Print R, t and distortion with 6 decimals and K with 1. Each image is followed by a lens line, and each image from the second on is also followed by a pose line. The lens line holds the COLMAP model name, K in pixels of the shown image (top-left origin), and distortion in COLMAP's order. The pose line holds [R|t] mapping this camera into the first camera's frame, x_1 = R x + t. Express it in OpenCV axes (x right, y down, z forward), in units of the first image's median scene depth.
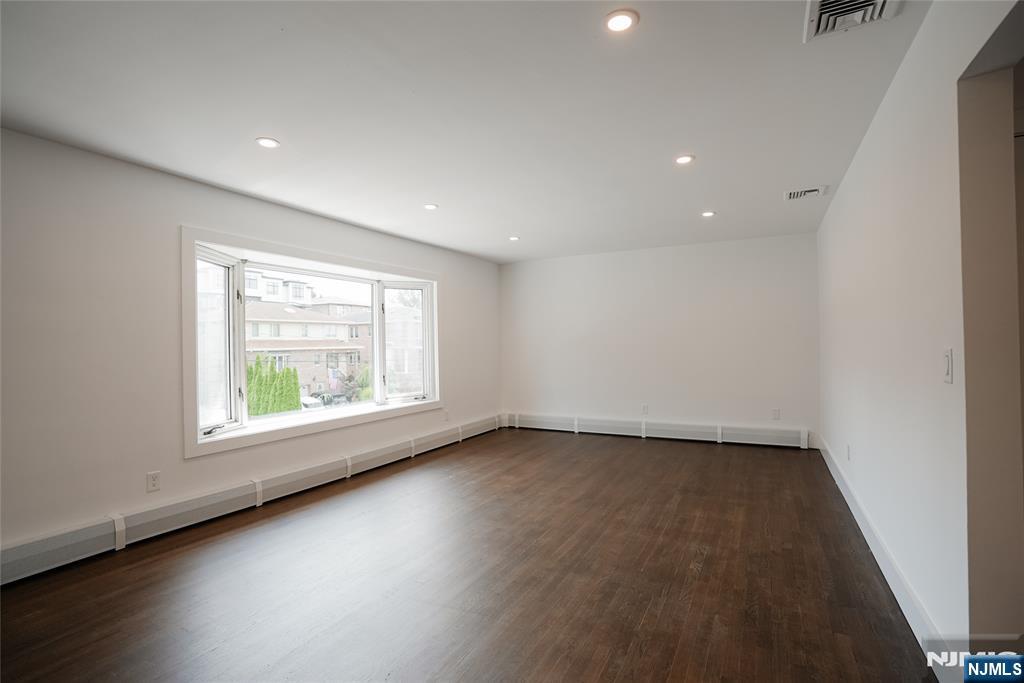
lens RADIAL K [[470.9, 0, 512.0], [0, 470.9, 341.5], [0, 0, 1]] dist [-0.101185, -0.000039]
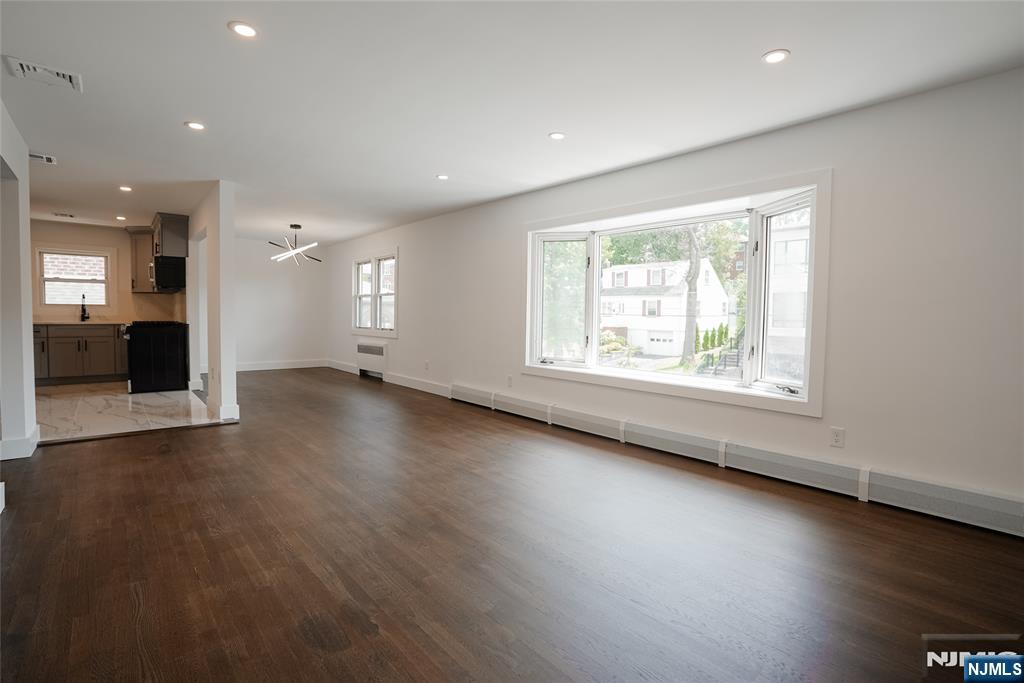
lens RADIAL K [[490.0, 0, 512.0], [0, 490.0, 341.5], [0, 0, 1]] dist [-0.001803, -0.000166]
pose [[-0.356540, 0.079441, -0.930896, 0.752690], [0.007641, 0.996593, 0.082121, 0.005106], [0.934249, 0.022166, -0.355933, 1.311387]]
